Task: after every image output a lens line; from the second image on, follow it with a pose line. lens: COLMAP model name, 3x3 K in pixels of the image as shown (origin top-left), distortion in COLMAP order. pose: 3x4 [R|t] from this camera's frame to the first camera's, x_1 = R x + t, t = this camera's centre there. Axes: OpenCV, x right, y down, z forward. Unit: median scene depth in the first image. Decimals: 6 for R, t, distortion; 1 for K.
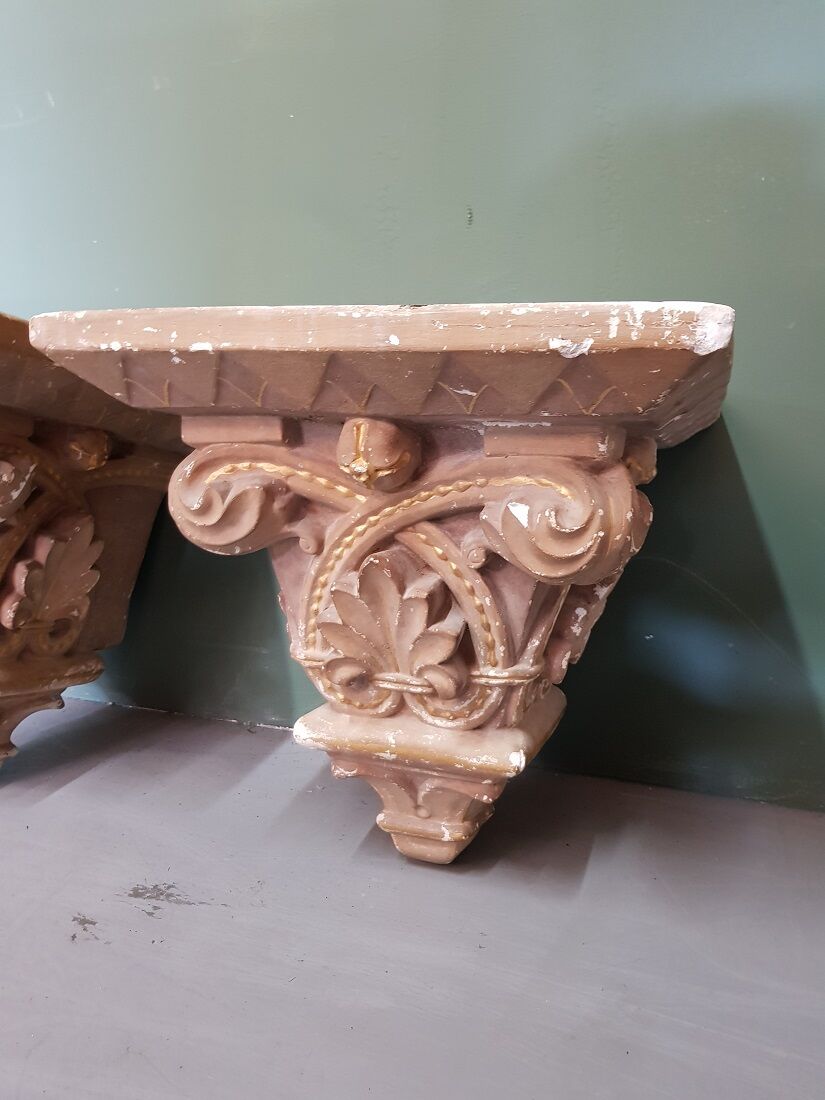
lens RADIAL K [[864.0, 0, 427.8], [0, 864.0, 551.0], [0, 0, 1]] dist [0.062568, -0.093355]
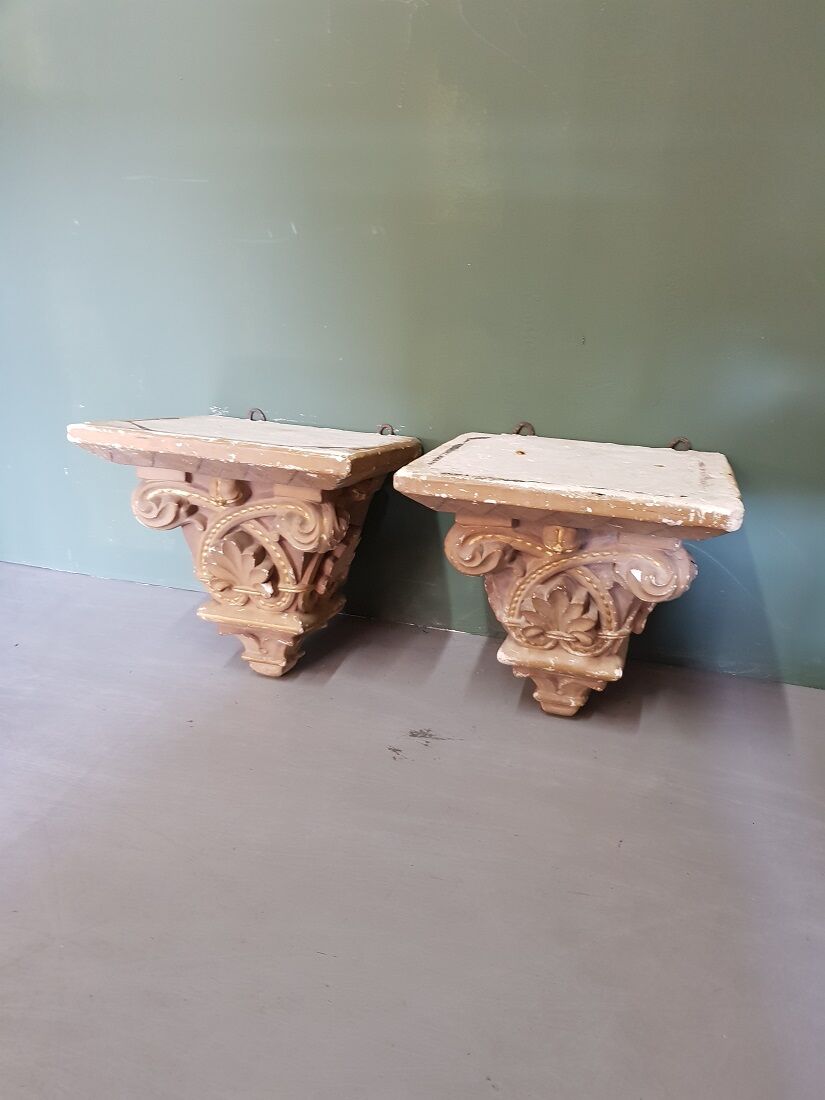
lens RADIAL K [[864.0, 0, 446.8], [0, 864.0, 551.7], [0, 0, 1]] dist [0.062568, -0.093355]
pose [[0.998595, -0.012681, 0.051449, -0.398845], [0.000656, 0.973824, 0.227304, -0.496588], [-0.052985, -0.226951, 0.972464, -0.881032]]
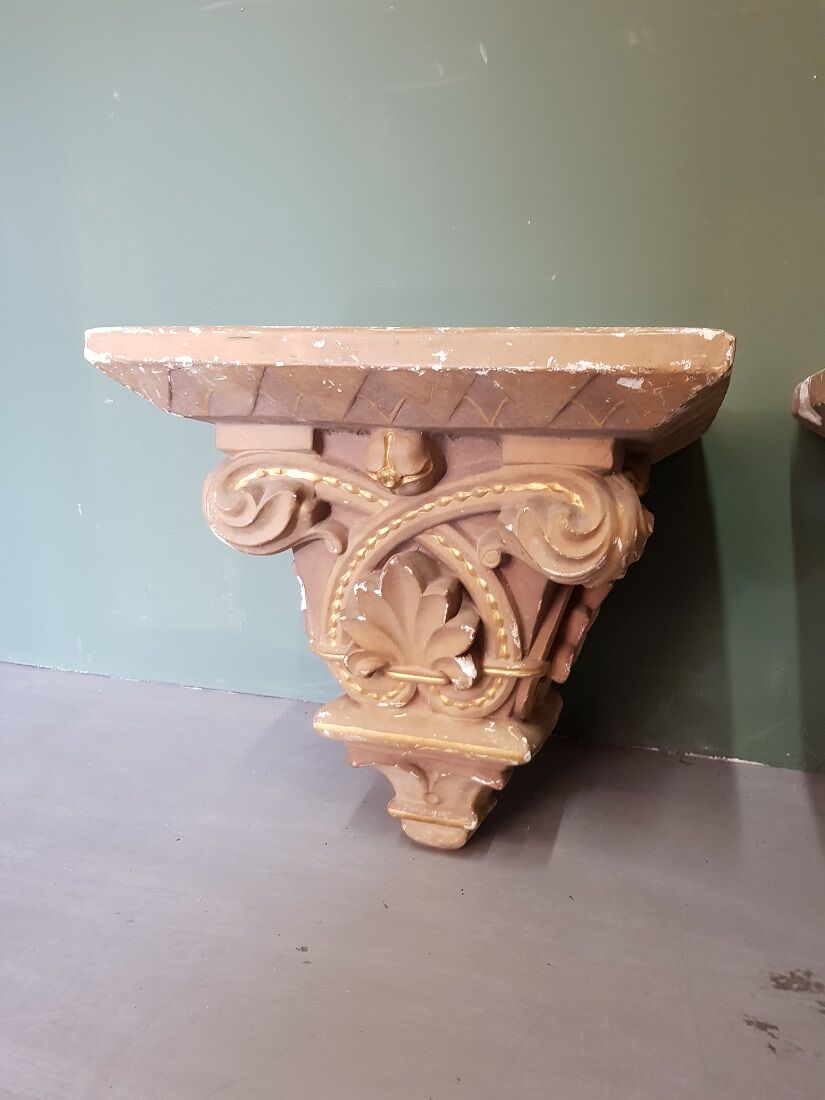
lens RADIAL K [[864.0, 0, 421.5], [0, 864.0, 554.7], [0, 0, 1]] dist [0.062568, -0.093355]
pose [[0.999675, -0.020736, 0.014798, -0.800229], [0.019608, 0.997163, 0.072672, -0.137376], [-0.016263, -0.072358, 0.997246, 0.161015]]
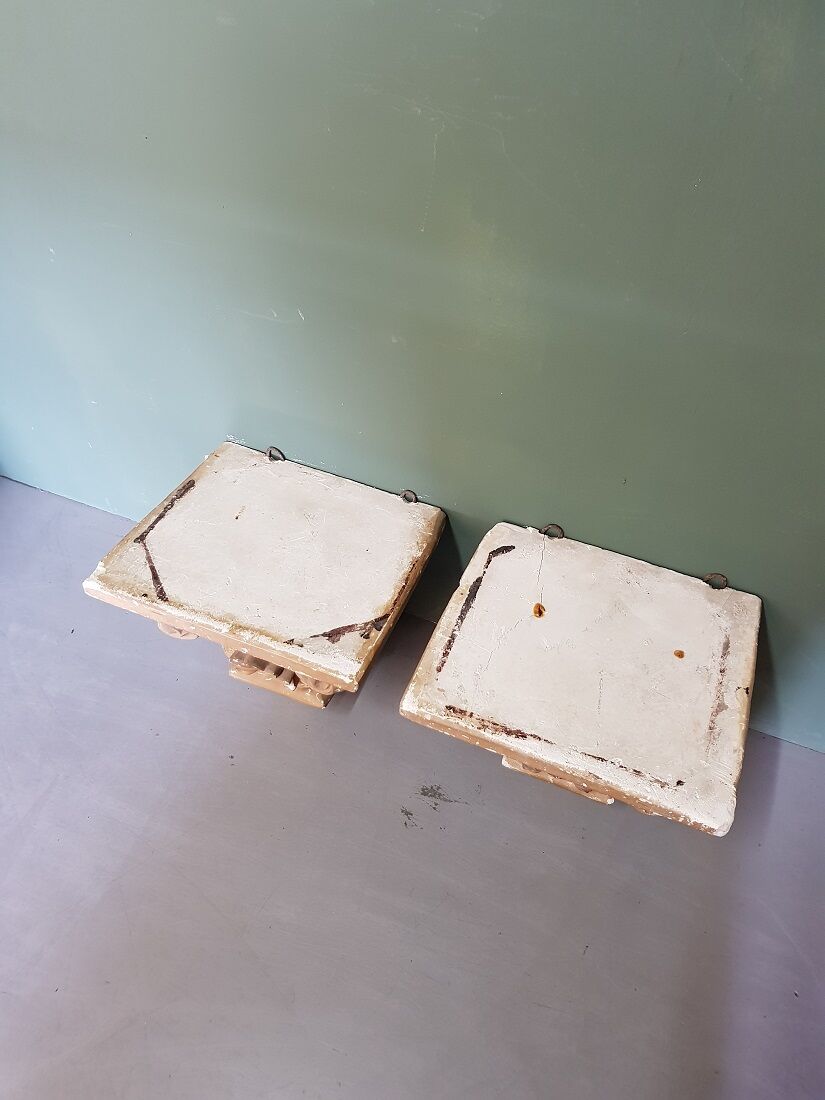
lens RADIAL K [[864.0, 0, 433.0], [0, 864.0, 550.4], [0, 0, 1]] dist [0.062568, -0.093355]
pose [[0.998757, 0.036164, -0.034306, -0.293332], [-0.003145, 0.732570, 0.680684, -1.731267], [0.049748, -0.679730, 0.731773, -0.199314]]
